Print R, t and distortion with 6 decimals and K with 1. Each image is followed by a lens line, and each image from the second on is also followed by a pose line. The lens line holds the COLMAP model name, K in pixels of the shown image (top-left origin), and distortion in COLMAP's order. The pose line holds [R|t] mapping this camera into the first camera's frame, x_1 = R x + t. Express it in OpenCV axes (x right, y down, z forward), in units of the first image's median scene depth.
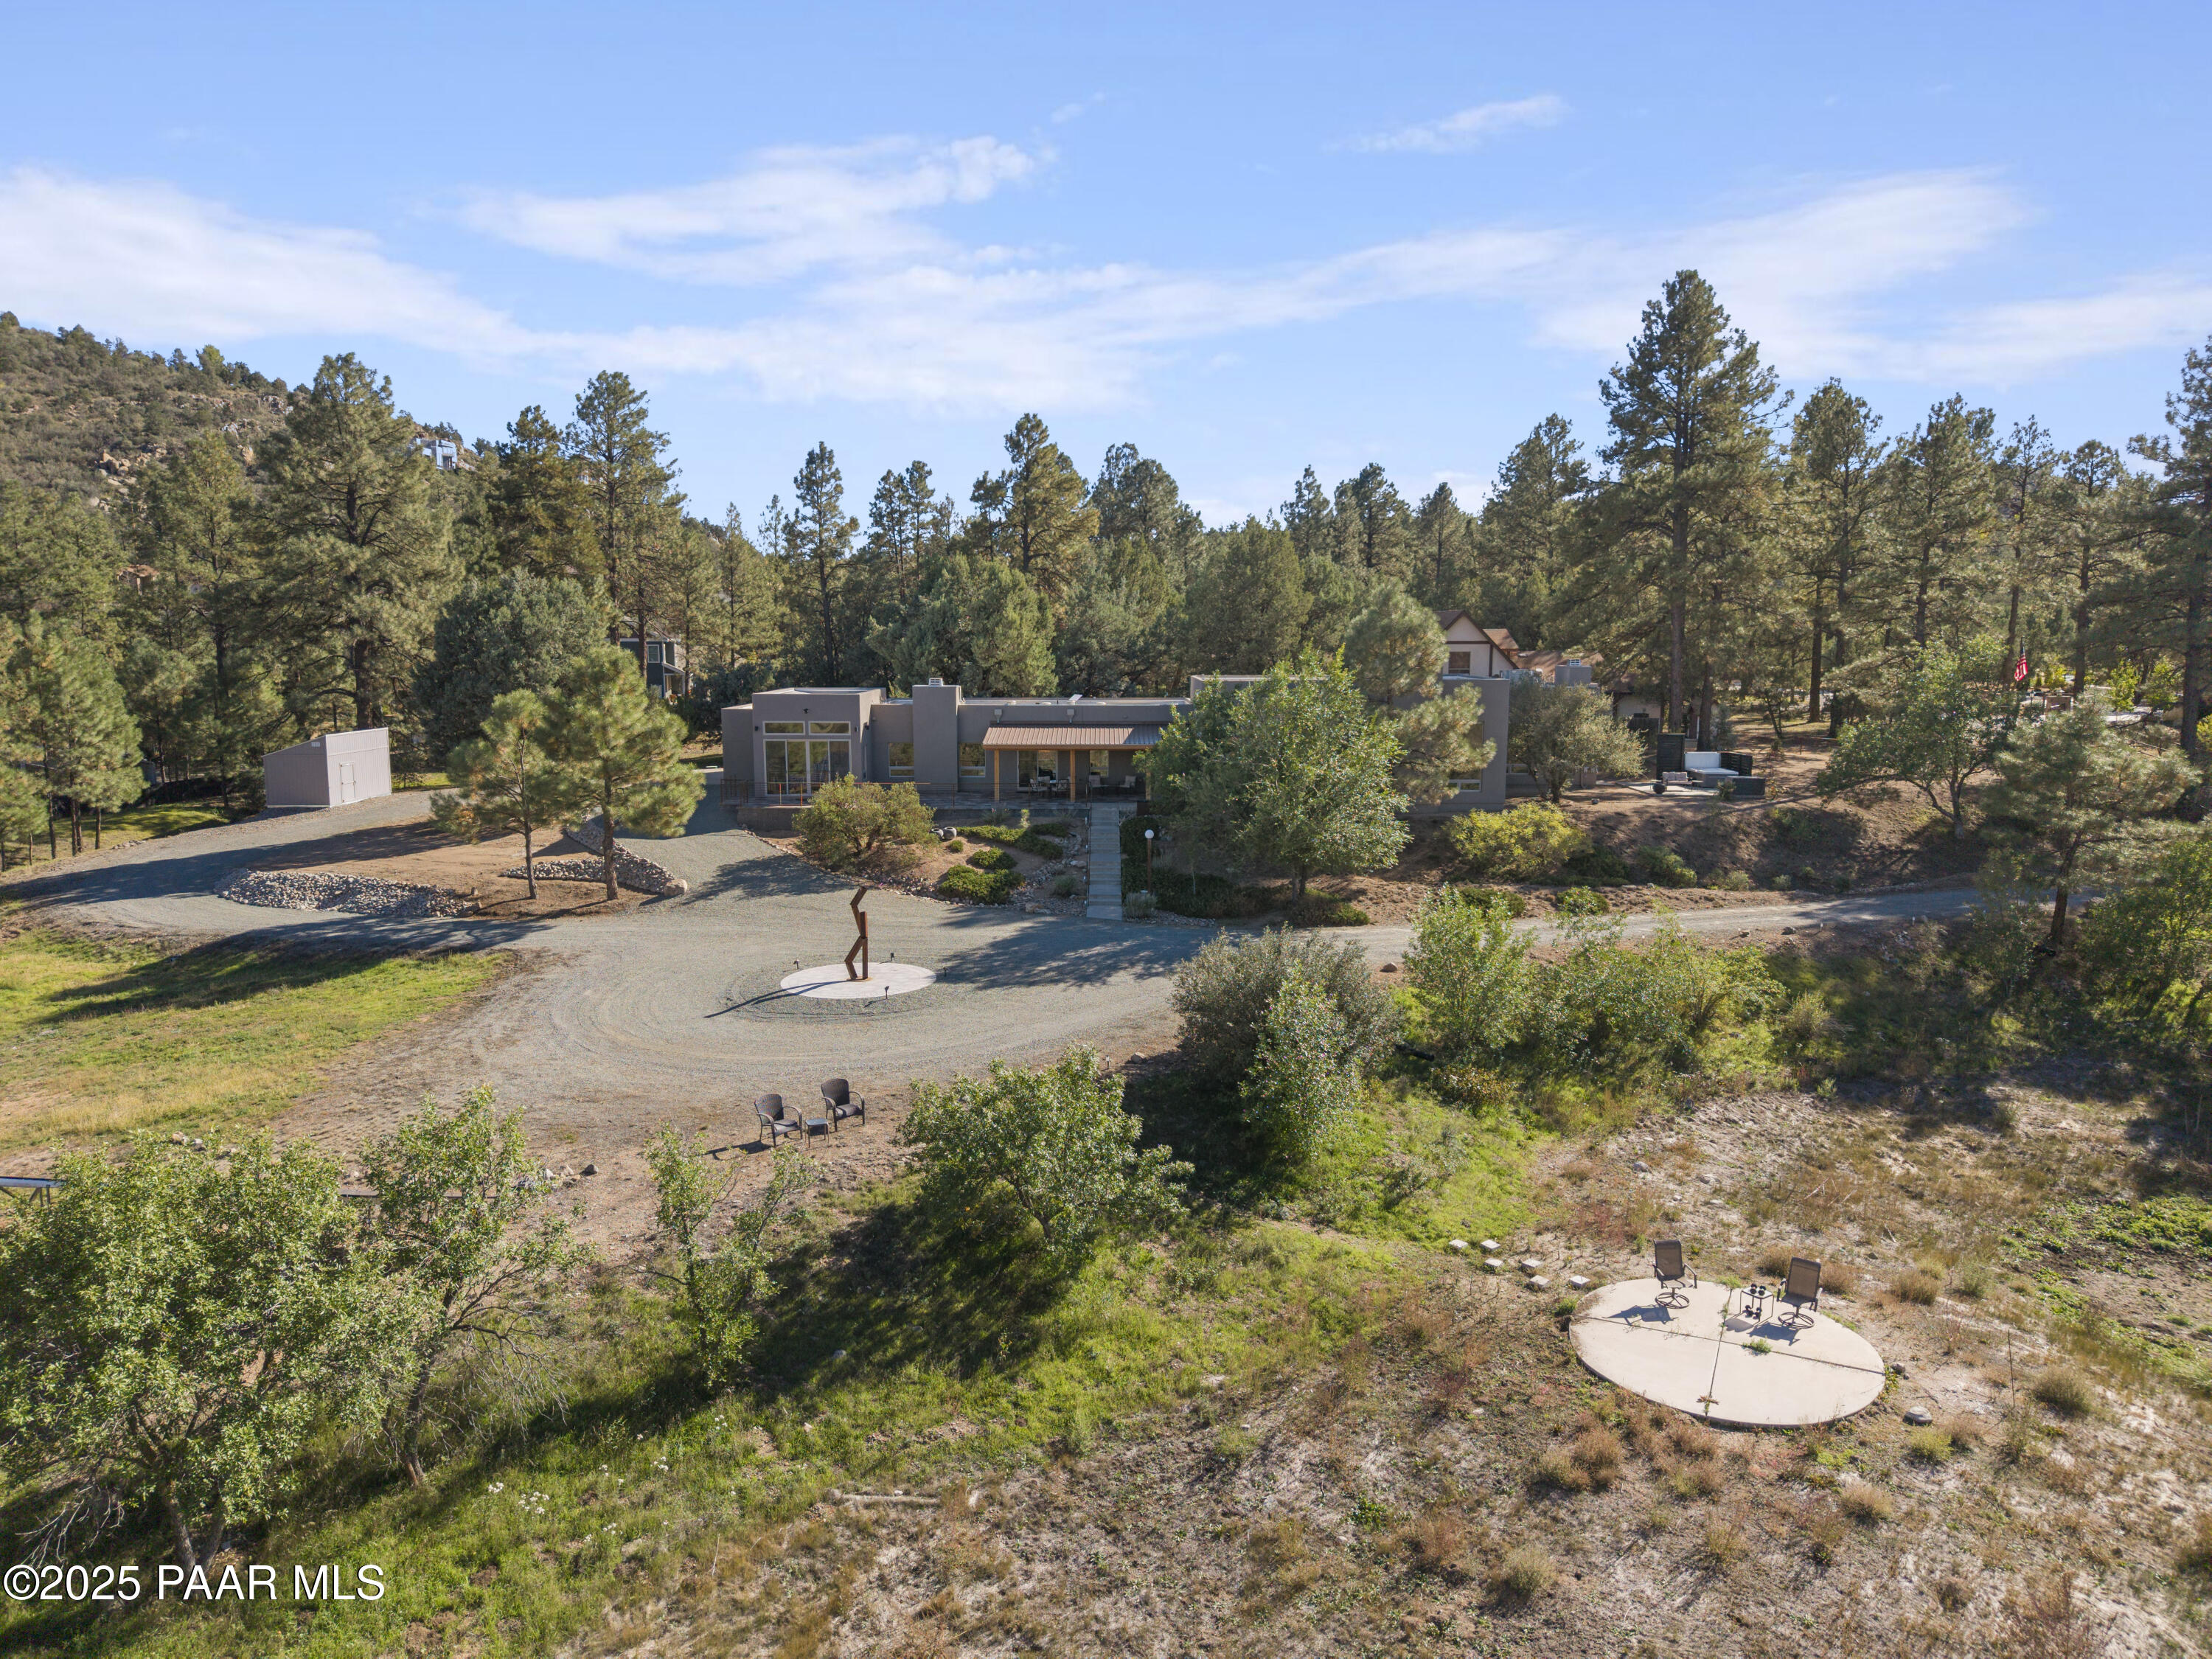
lens RADIAL K [[1519.1, 0, 1106.0], [0, 1519.1, 829.5], [0, 0, 1]] dist [-0.008655, -0.002571]
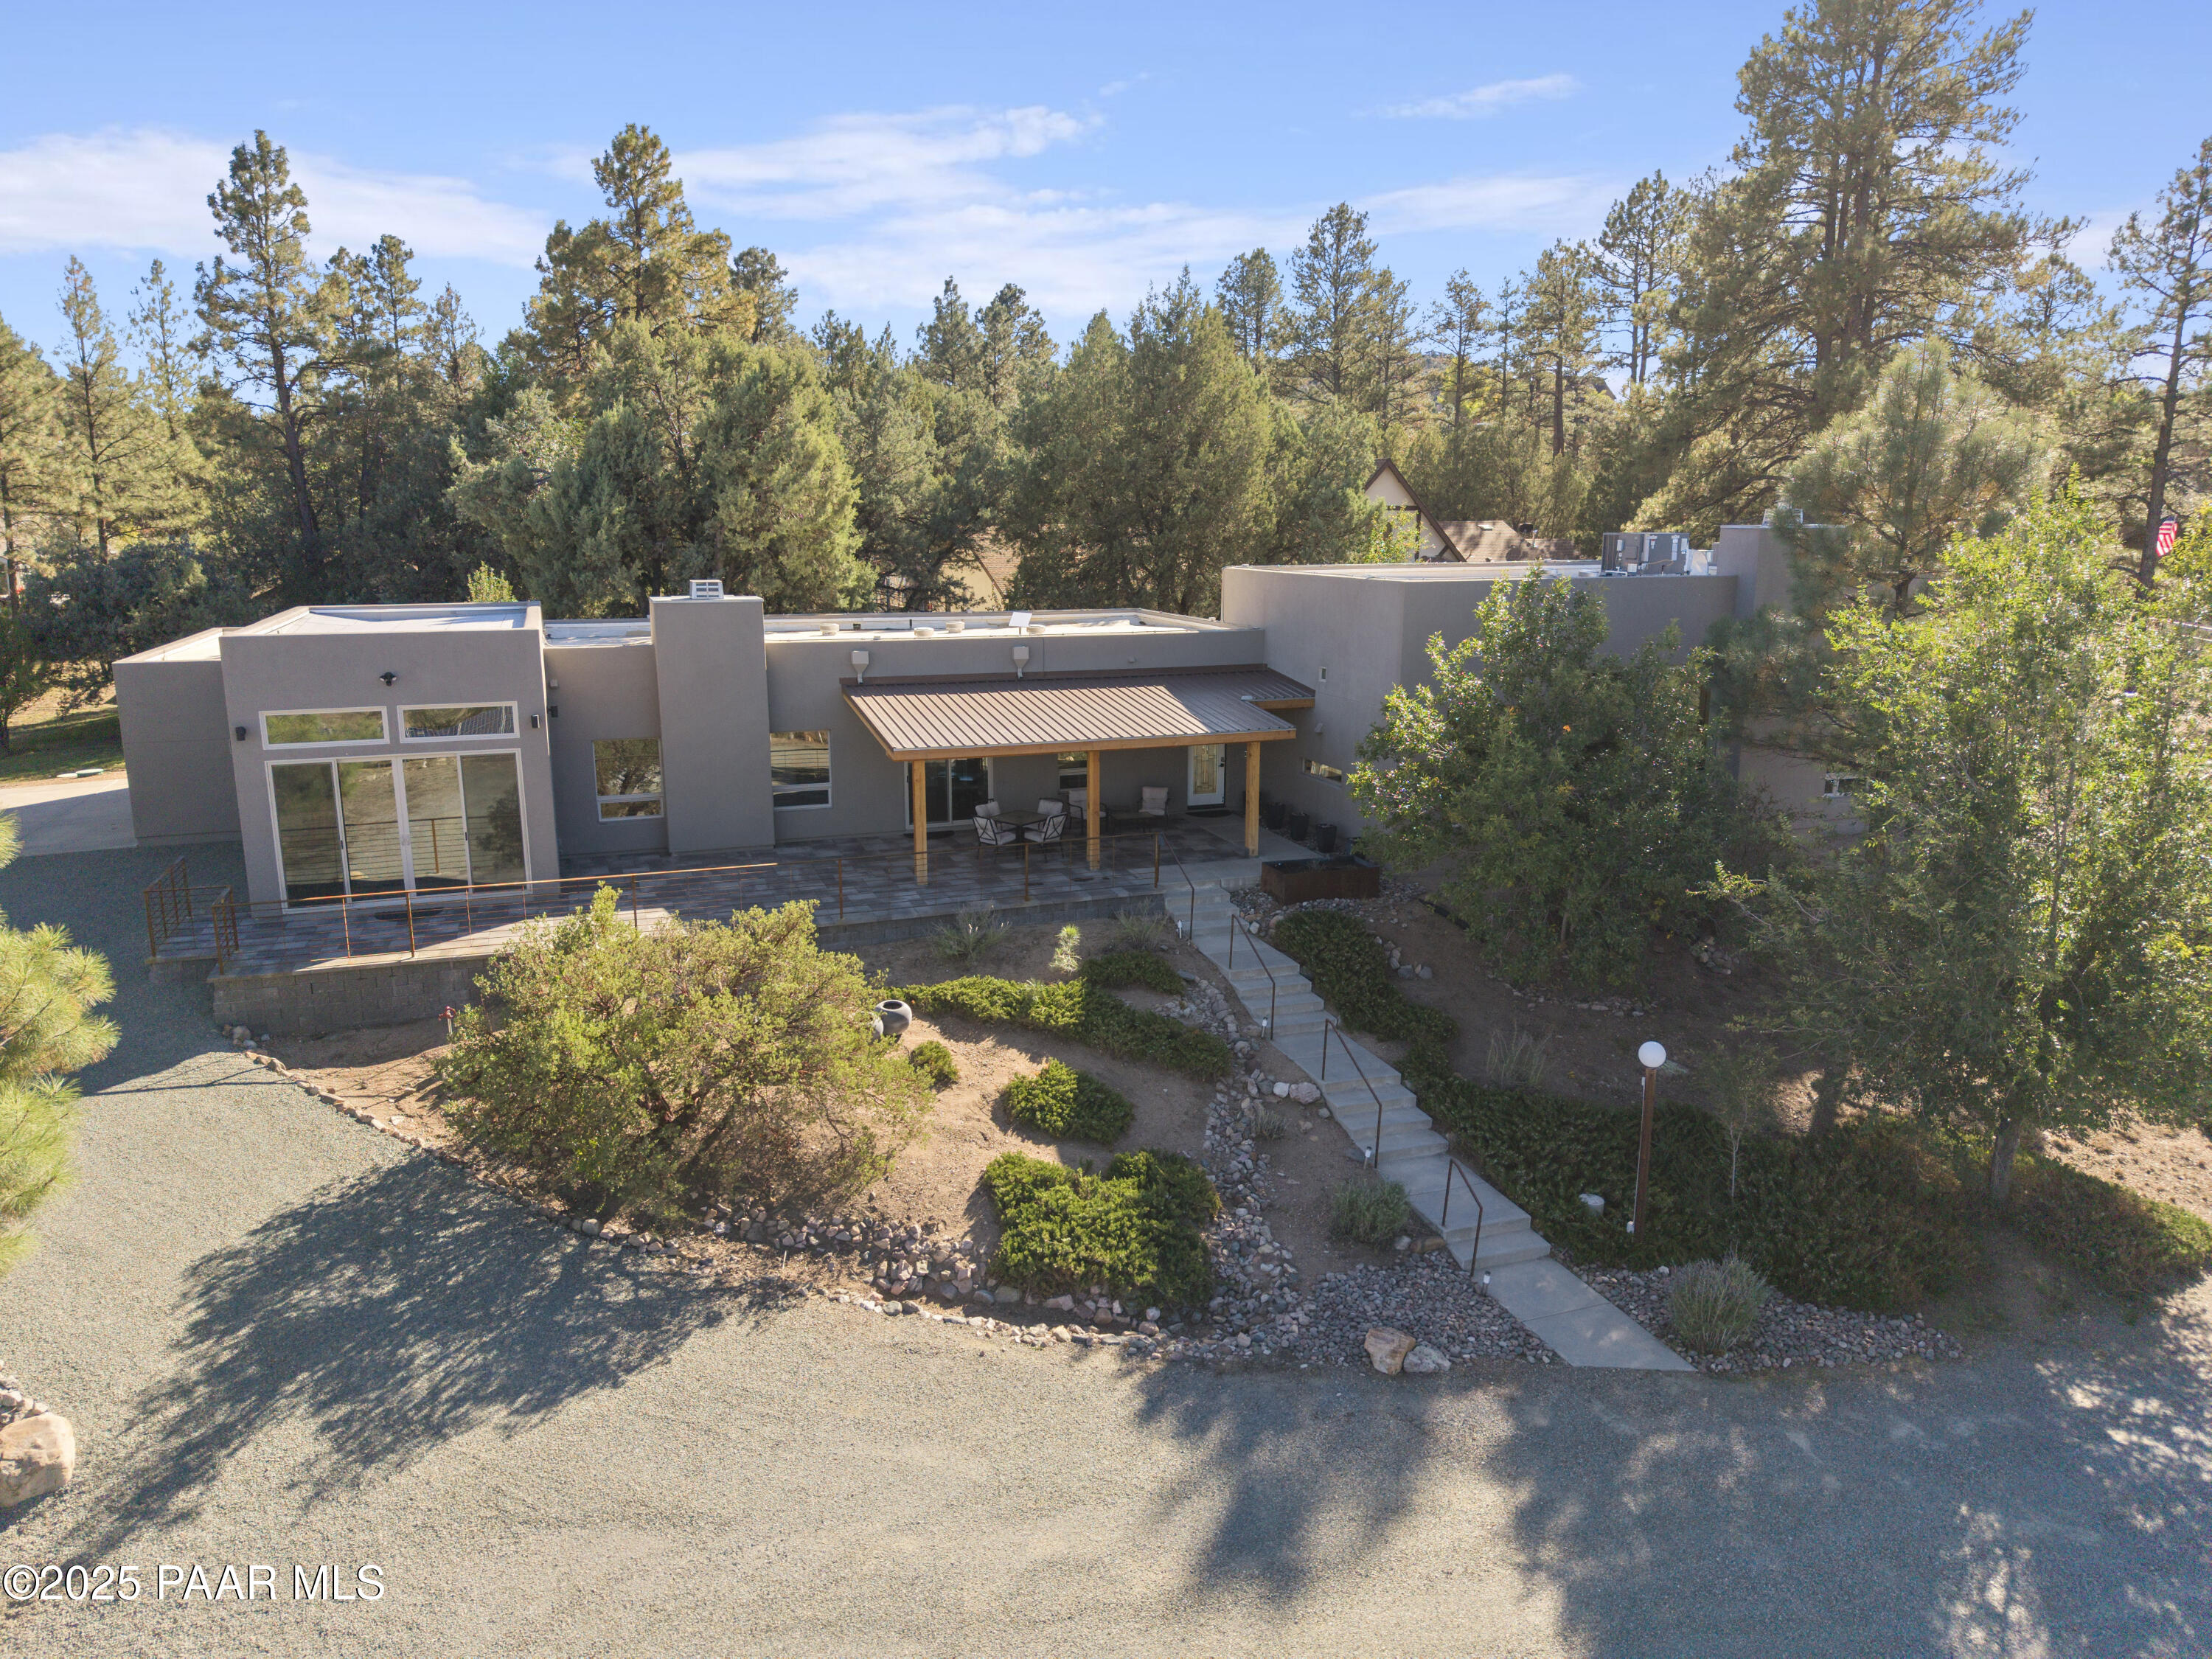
lens RADIAL K [[1519.1, 0, 1106.0], [0, 1519.1, 829.5], [0, 0, 1]] dist [-0.008655, -0.002571]
pose [[0.940053, -0.065674, 0.334646, -0.094442], [0.038885, 0.995524, 0.086139, -0.039223], [-0.338805, -0.067963, 0.938399, 0.352265]]
